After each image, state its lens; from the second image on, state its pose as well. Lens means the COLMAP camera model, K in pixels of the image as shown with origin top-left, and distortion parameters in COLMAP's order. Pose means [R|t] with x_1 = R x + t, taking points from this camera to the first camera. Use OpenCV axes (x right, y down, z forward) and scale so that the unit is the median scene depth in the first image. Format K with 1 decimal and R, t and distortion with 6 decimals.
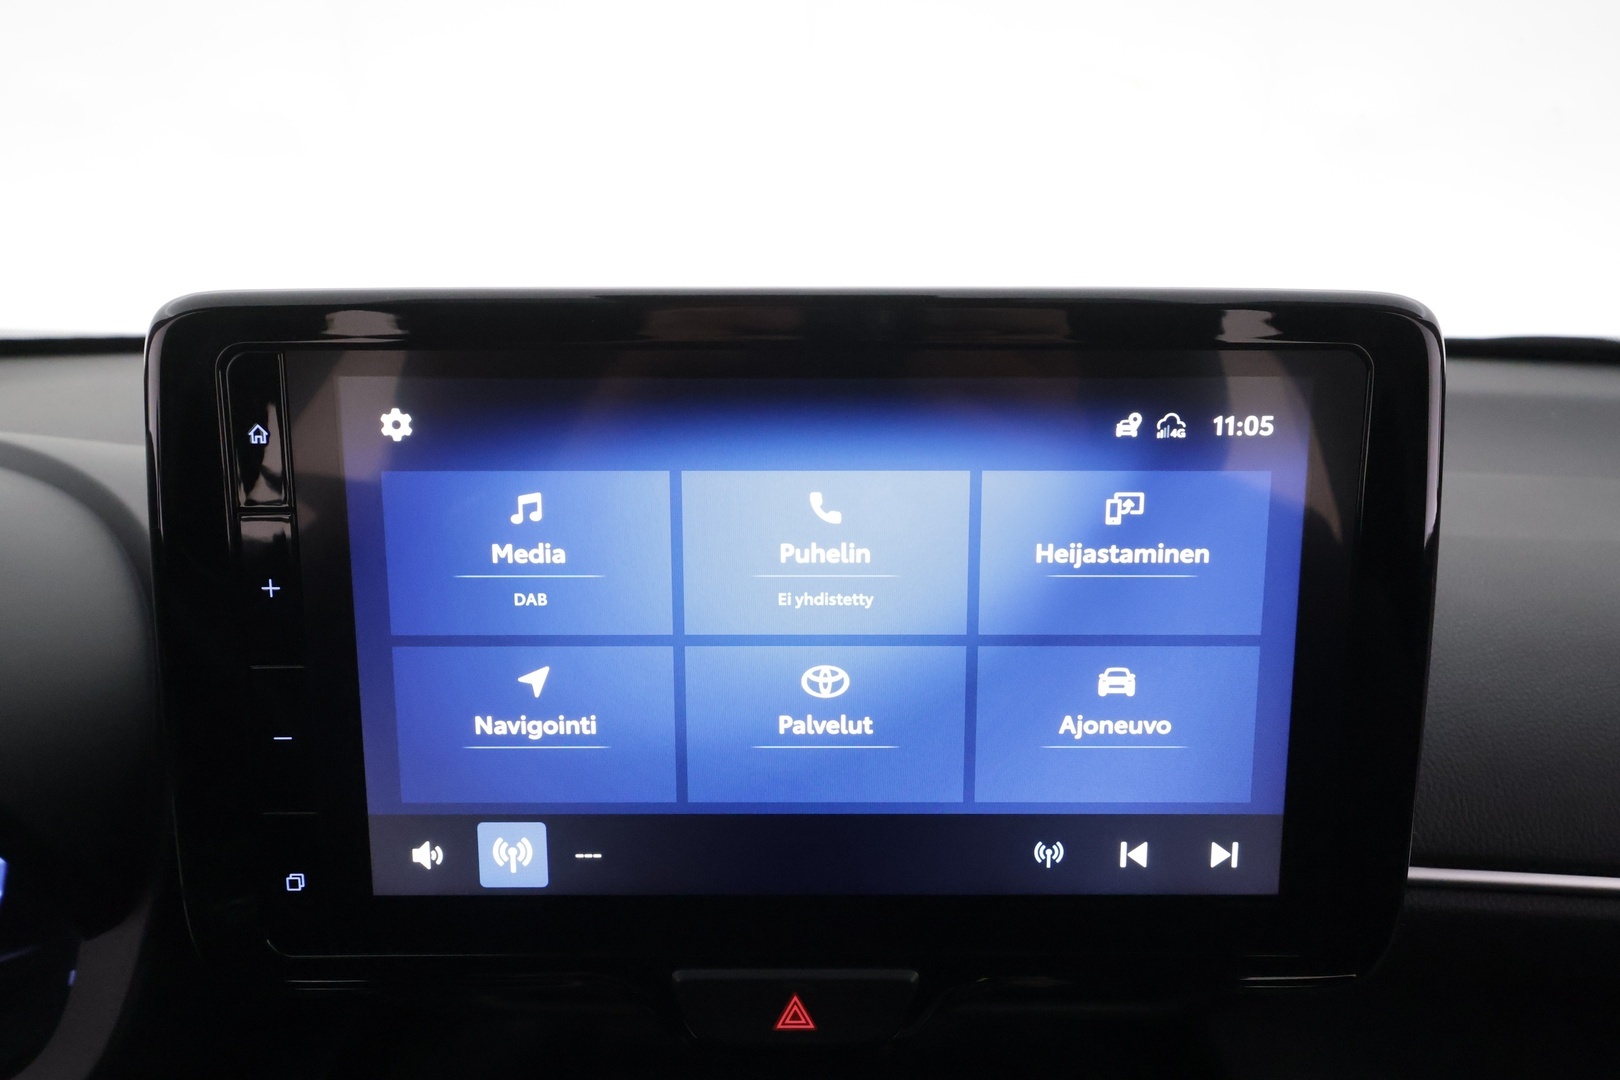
lens RADIAL K [[1003.6, 0, 808.7], [0, 1003.6, 542.6], [0, 0, 1]] dist [0.017096, -0.006781]
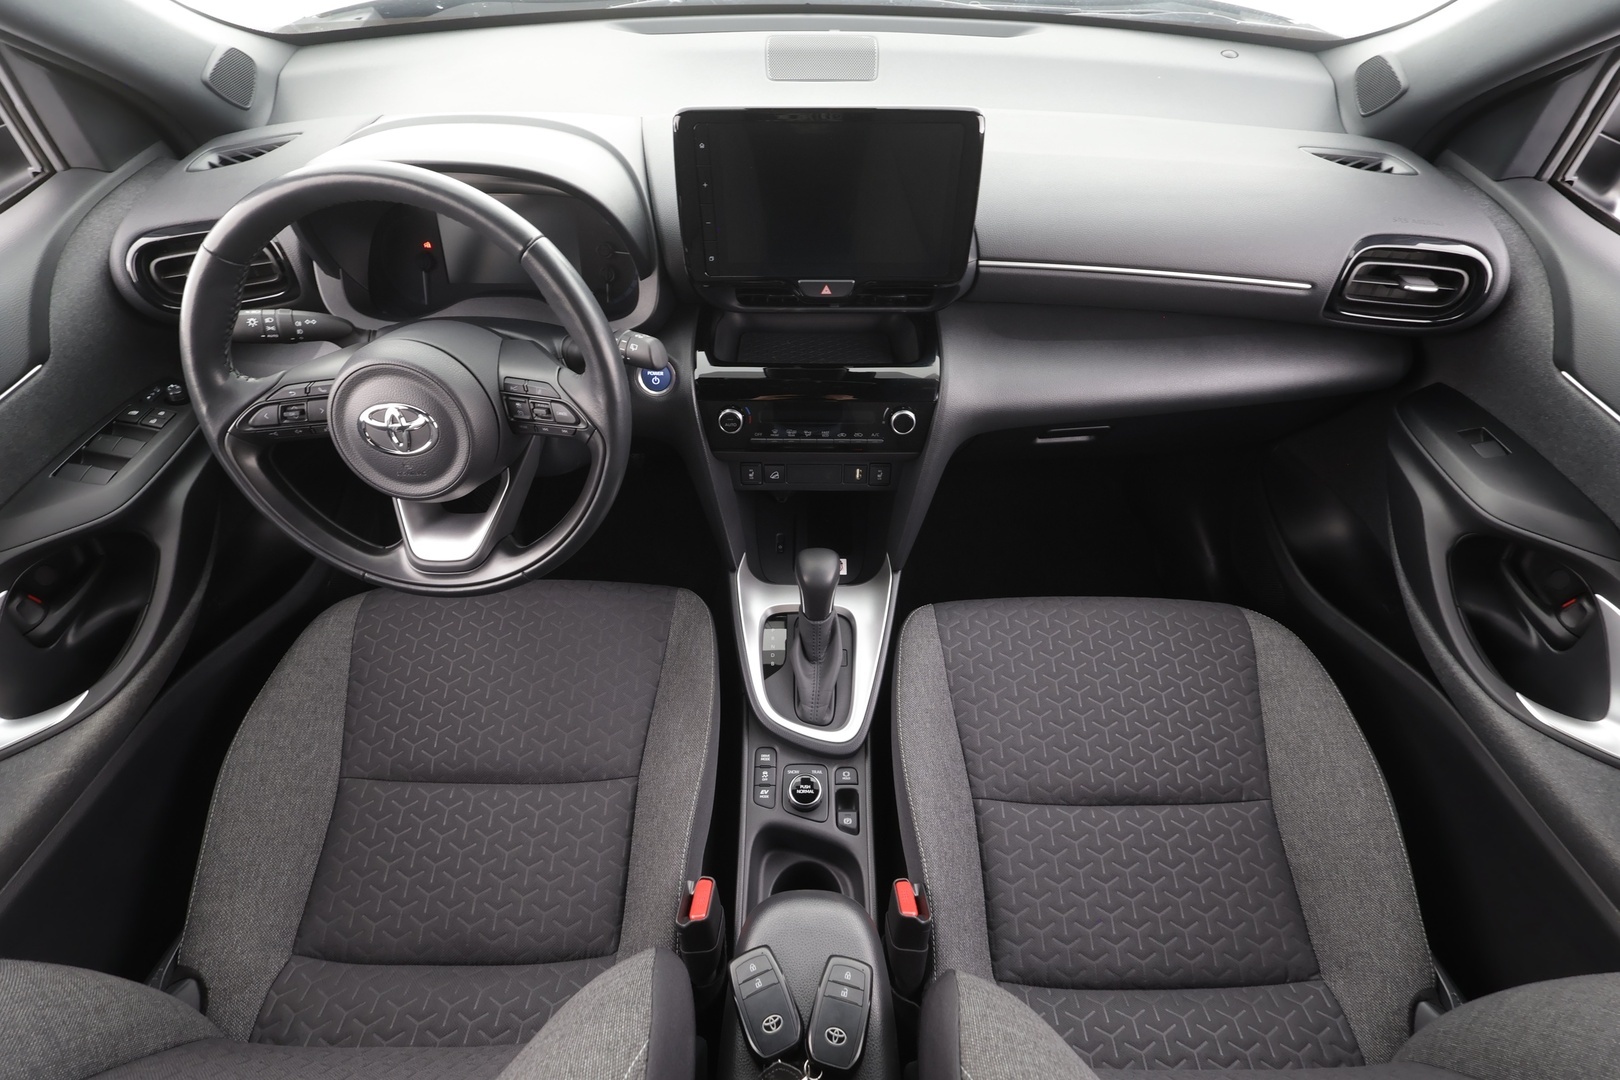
lens RADIAL K [[735.7, 0, 805.8], [0, 735.7, 531.1], [0, 0, 1]] dist [0.008035, 0.001188]
pose [[0.999986, -0.001831, -0.004997, -0.083490], [0.004007, 0.876947, 0.480571, -0.148293], [0.003502, -0.480584, 0.876942, -2.213976]]
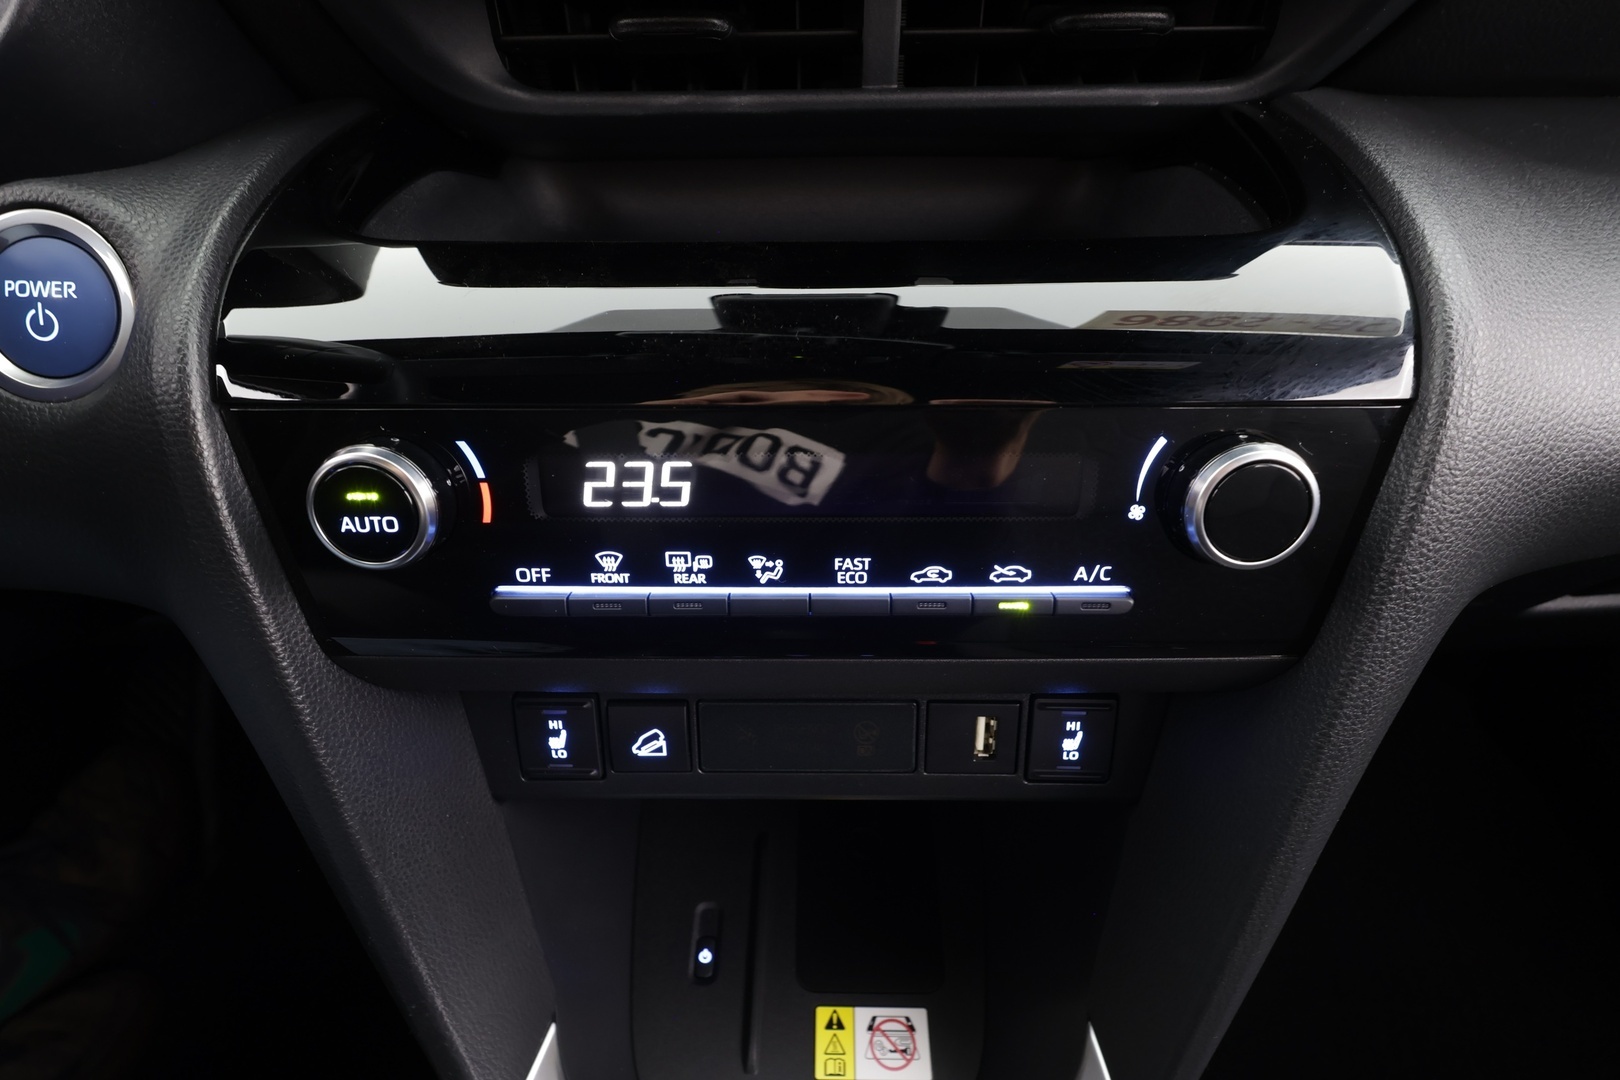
lens RADIAL K [[826.5, 0, 815.8], [0, 826.5, 544.6], [0, 0, 1]] dist [0.002987, 0.000247]
pose [[0.999714, -0.004852, -0.023420, -0.026086], [0.011484, 0.956326, 0.292077, 0.831056], [0.020980, -0.292262, 0.956108, 0.218427]]
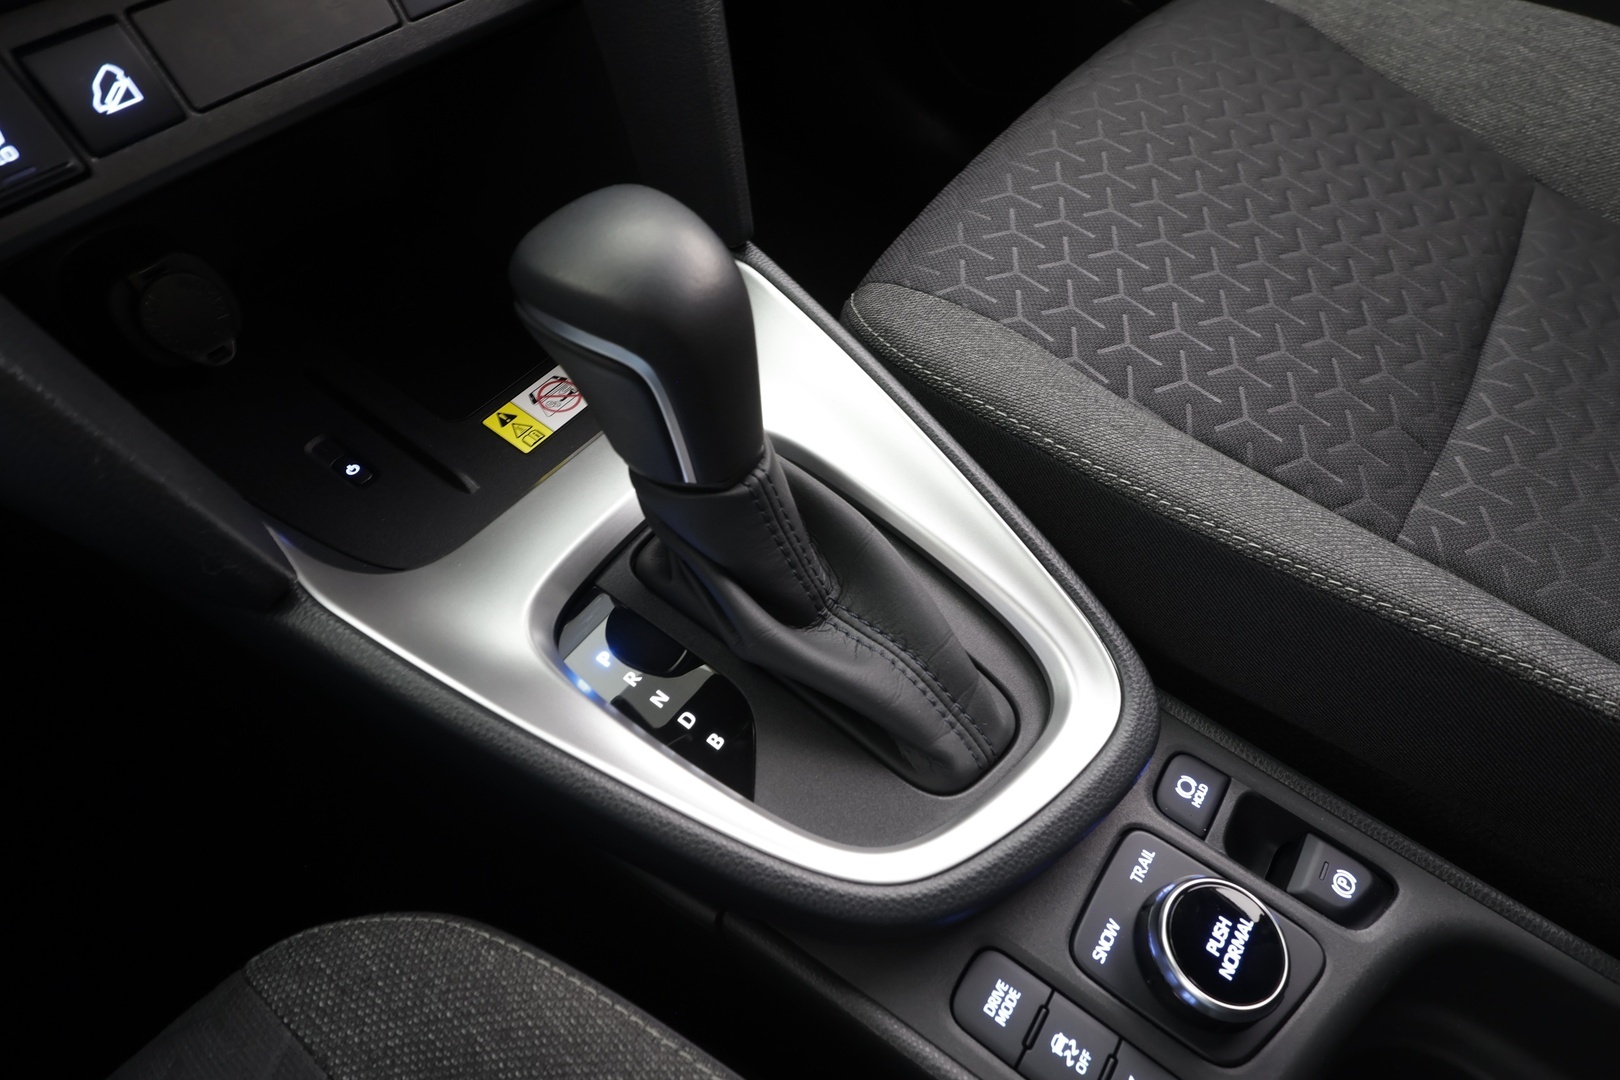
lens RADIAL K [[874.8, 0, 813.0], [0, 874.8, 537.0], [0, 0, 1]] dist [-0.000276, 0.000073]
pose [[0.582825, -0.647184, 0.491394, -0.566805], [0.292141, 0.731169, 0.616478, 1.358030], [-0.758267, -0.215743, 0.615212, -0.041392]]
